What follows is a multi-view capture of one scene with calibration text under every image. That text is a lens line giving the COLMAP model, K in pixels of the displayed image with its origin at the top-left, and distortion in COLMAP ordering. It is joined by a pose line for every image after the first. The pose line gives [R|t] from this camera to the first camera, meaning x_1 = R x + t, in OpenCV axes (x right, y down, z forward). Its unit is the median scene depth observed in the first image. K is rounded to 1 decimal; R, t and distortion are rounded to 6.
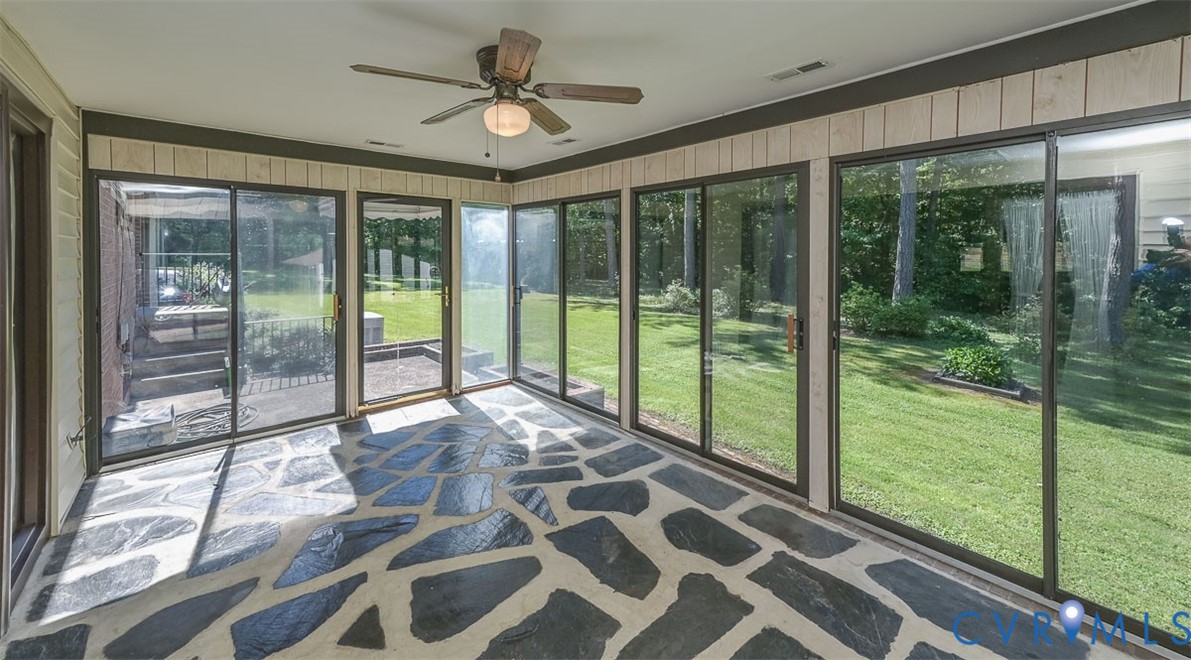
lens RADIAL K [[458.5, 0, 595.5], [0, 458.5, 330.0], [0, 0, 1]] dist [0.001968, 0.000093]
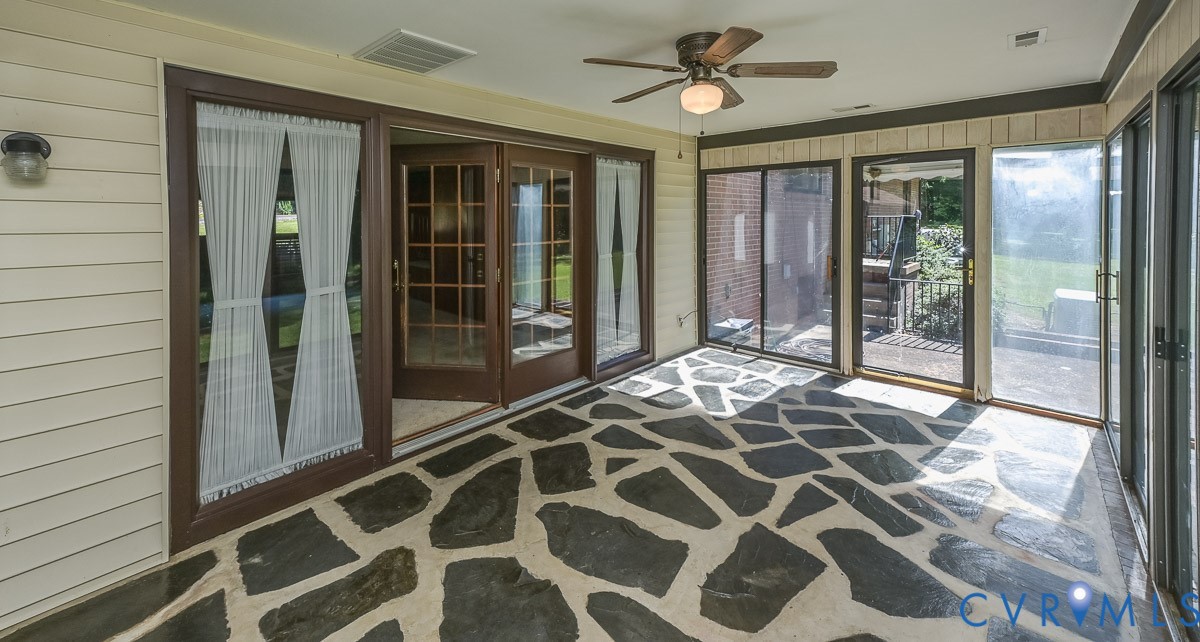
lens RADIAL K [[455.1, 0, 601.6], [0, 455.1, 304.4], [0, 0, 1]] dist [0.000308, 0.000067]
pose [[0.108984, 0.188799, -0.975949, 0.679835], [-0.157190, 0.972718, 0.170620, -0.095188], [0.981536, 0.134815, 0.135688, 0.501868]]
